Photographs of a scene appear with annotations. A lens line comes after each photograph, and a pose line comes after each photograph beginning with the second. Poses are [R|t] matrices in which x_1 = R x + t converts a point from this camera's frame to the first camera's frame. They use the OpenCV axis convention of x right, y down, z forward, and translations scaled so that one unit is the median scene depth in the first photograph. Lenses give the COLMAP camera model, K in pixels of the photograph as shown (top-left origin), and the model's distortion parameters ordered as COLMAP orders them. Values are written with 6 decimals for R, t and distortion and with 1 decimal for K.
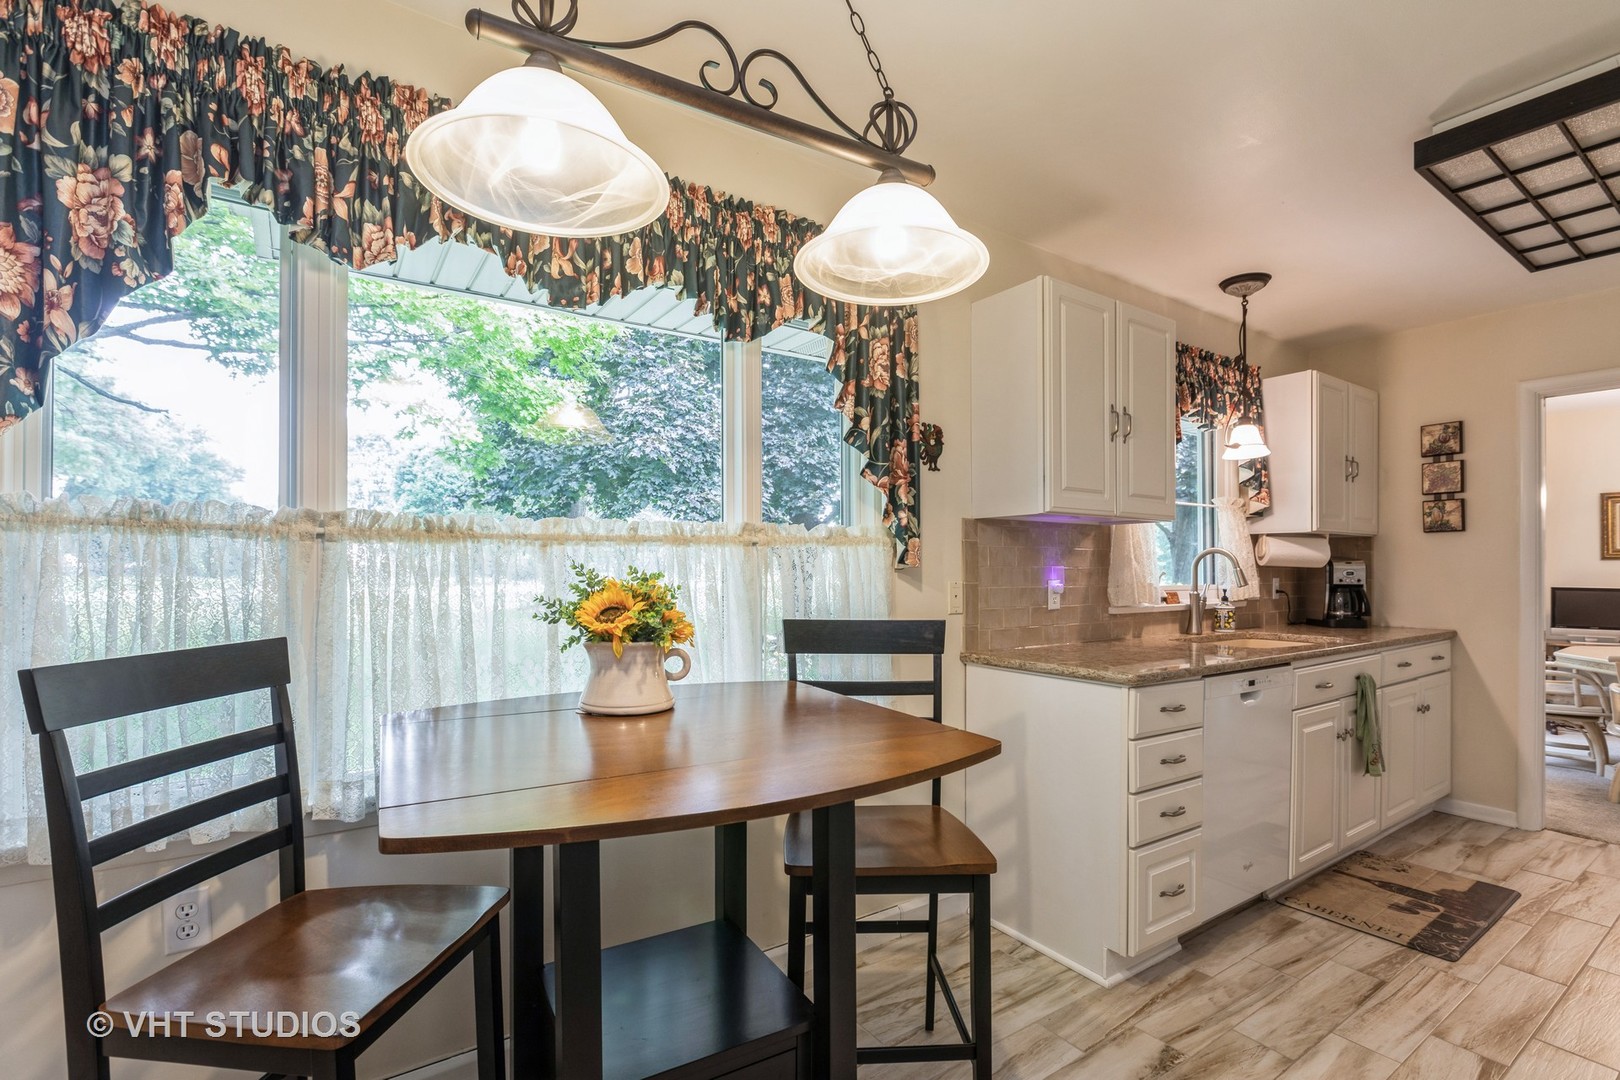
lens RADIAL K [[742.2, 0, 805.7], [0, 742.2, 564.2], [0, 0, 1]] dist [-0.006825, -0.000553]
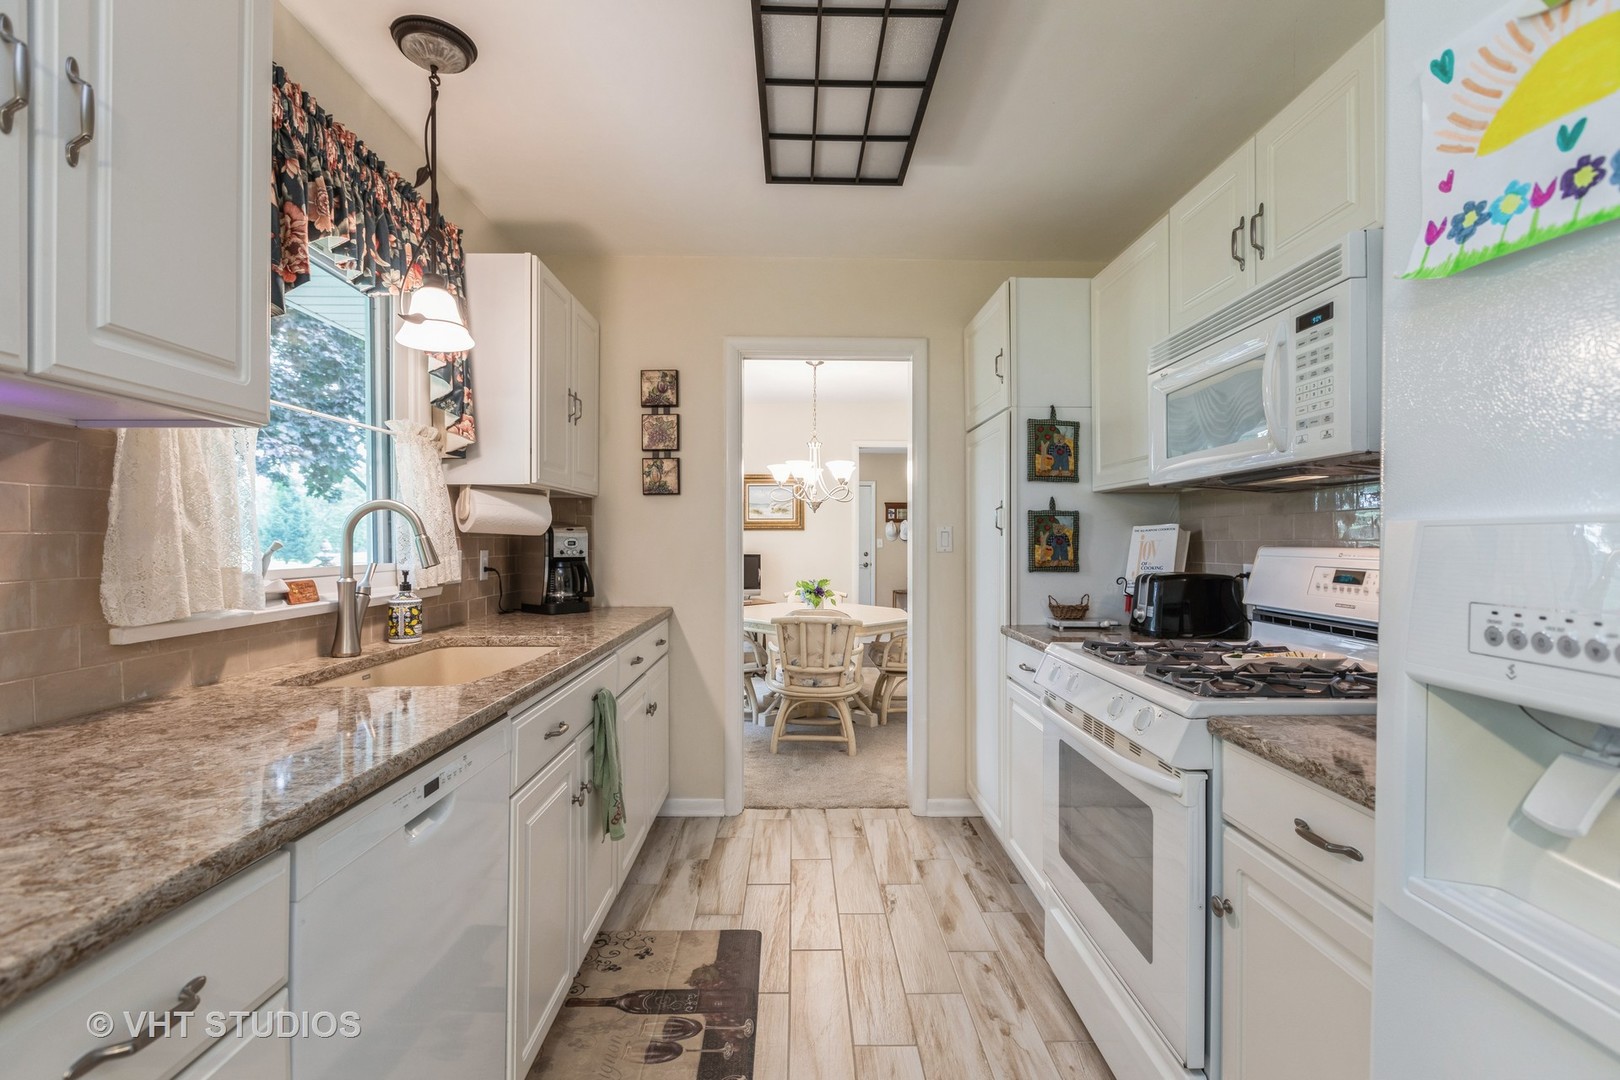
lens RADIAL K [[742.2, 0, 801.9], [0, 742.2, 539.9], [0, 0, 1]] dist [-0.006825, -0.000553]
pose [[0.566477, -0.003863, 0.824069, 0.255855], [-0.002264, 0.999978, 0.006244, 0.004113], [-0.824075, -0.005403, 0.566455, 0.397902]]
